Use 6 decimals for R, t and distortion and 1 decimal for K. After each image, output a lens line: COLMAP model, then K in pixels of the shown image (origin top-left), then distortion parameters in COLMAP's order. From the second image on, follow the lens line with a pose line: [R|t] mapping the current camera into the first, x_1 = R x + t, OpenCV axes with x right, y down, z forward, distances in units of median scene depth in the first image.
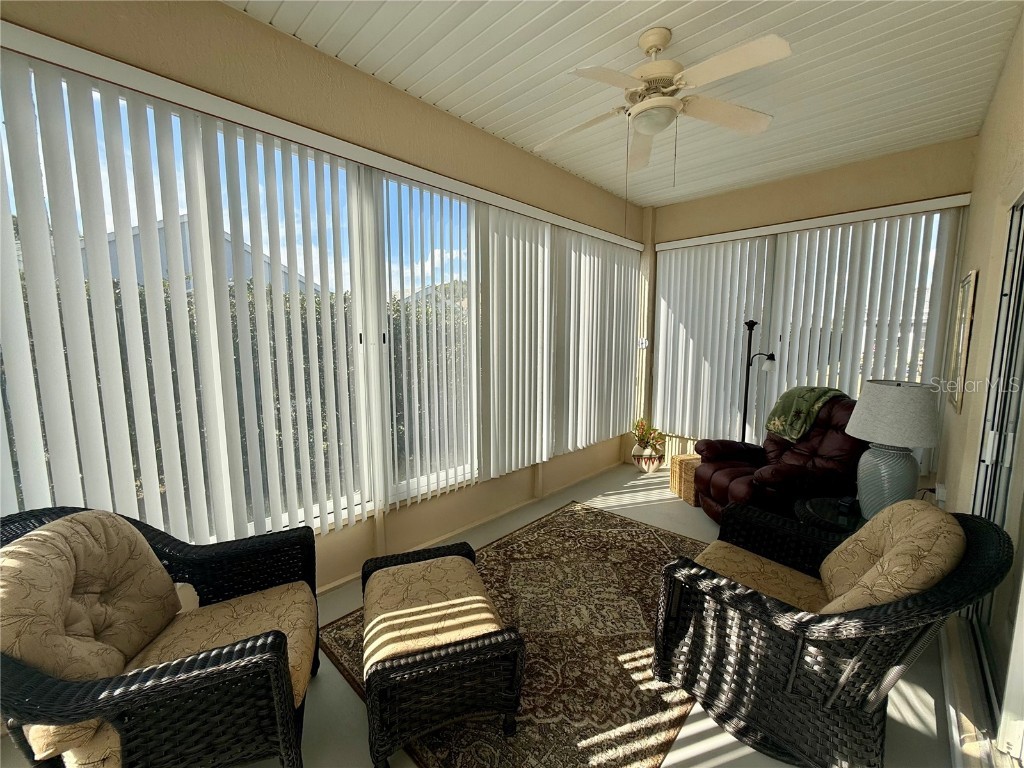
lens RADIAL K [[409.3, 0, 507.2], [0, 409.3, 385.9], [0, 0, 1]] dist [-0.000365, 0.000031]
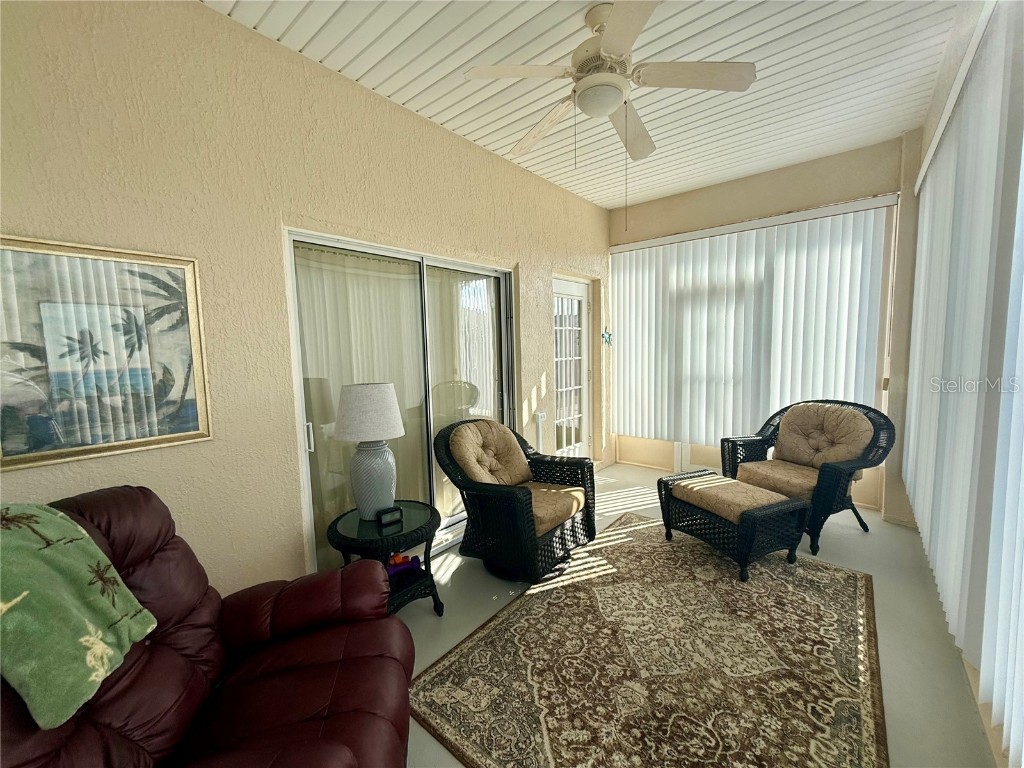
lens RADIAL K [[409.3, 0, 512.6], [0, 409.3, 385.7], [0, 0, 1]] dist [-0.000365, 0.000031]
pose [[-0.996487, 0.040049, -0.073554, 0.603437], [0.023733, 0.977288, 0.210582, -0.200691], [0.080317, 0.208096, -0.974805, 1.892618]]
